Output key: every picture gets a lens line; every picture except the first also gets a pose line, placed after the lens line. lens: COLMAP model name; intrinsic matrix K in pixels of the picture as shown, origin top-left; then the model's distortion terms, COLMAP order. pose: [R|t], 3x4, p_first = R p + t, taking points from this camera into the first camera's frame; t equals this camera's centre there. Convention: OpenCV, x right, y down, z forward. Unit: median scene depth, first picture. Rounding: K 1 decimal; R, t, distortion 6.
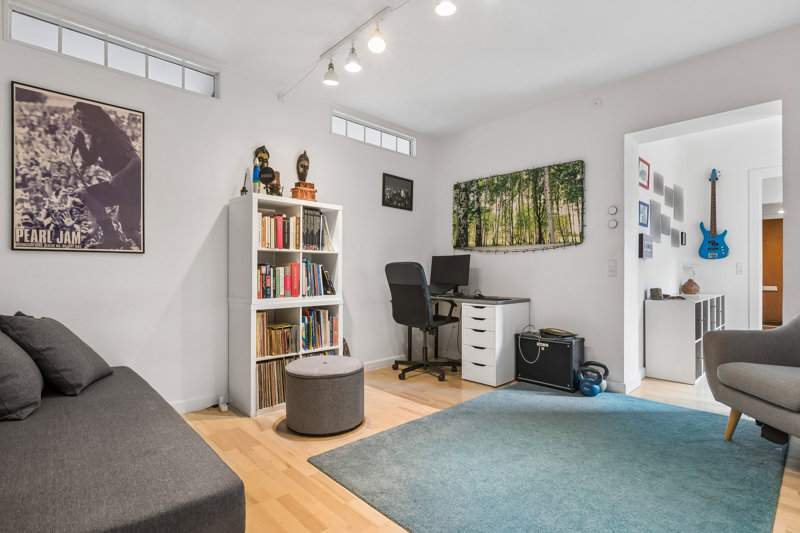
lens RADIAL K [[399.6, 0, 400.0], [0, 399.6, 266.5], [0, 0, 1]] dist [0.000065, 0.000272]
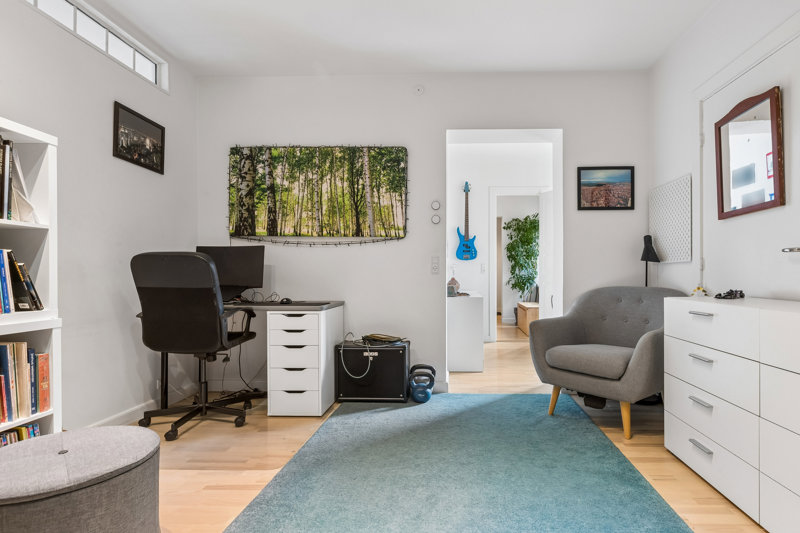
lens RADIAL K [[425.1, 0, 441.9], [0, 425.1, 274.6], [0, 0, 1]] dist [0.002898, 0.001256]
pose [[0.707151, -0.001188, 0.707062, -0.168036], [-0.007463, 0.999930, 0.009144, 0.015658], [-0.707023, -0.011743, 0.707093, 0.237152]]
